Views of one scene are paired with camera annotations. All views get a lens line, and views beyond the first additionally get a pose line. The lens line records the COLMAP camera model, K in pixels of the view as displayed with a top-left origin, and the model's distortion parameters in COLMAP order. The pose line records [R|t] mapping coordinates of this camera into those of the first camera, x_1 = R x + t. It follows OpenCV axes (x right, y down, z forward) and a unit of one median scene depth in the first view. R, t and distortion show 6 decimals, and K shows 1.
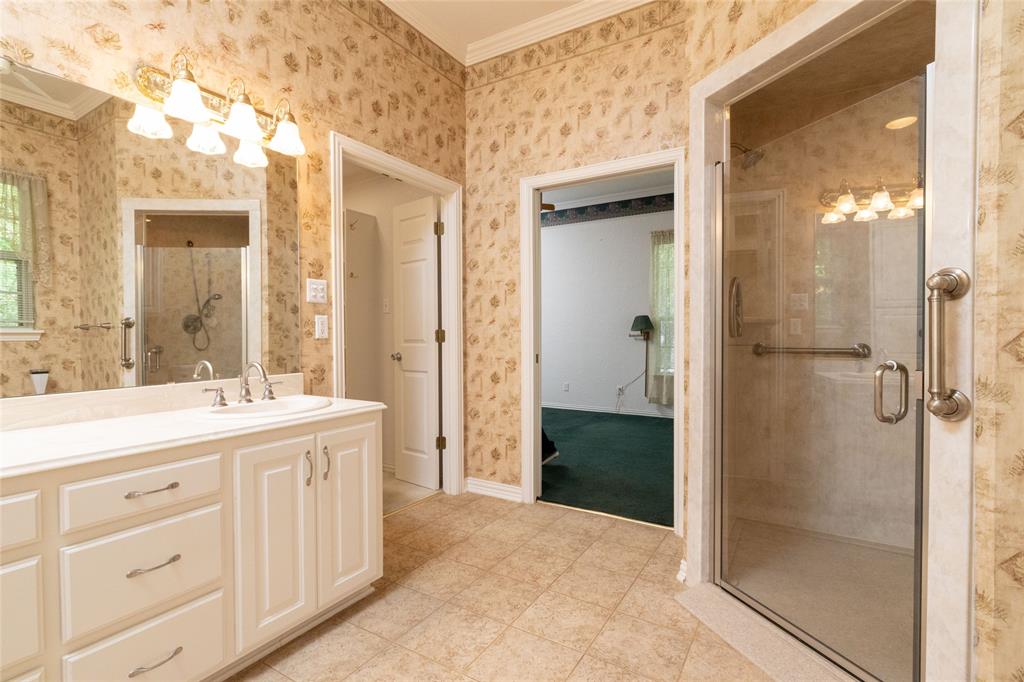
lens RADIAL K [[491.8, 0, 512.0], [0, 491.8, 341.0], [0, 0, 1]] dist [0.001344, 0.000601]
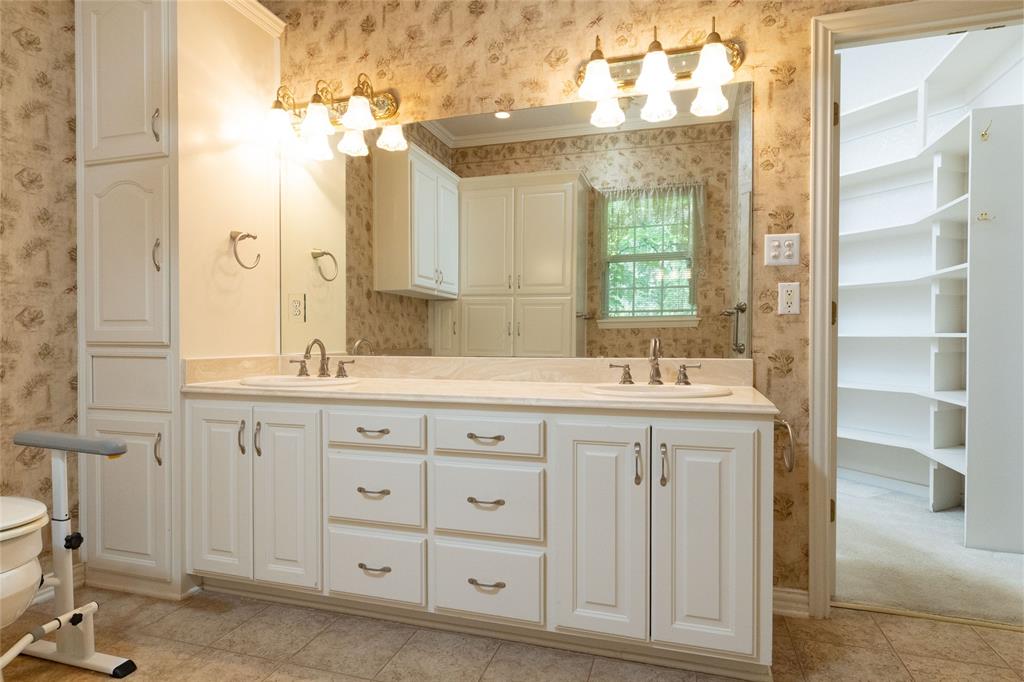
lens RADIAL K [[572.0, 0, 512.0], [0, 572.0, 341.0], [0, 0, 1]] dist [0.000458, -0.000262]
pose [[0.236086, 0.018402, -0.971558, 0.344504], [-0.015519, 0.999765, 0.015165, 0.028490], [0.971608, 0.011497, 0.236316, 0.409904]]
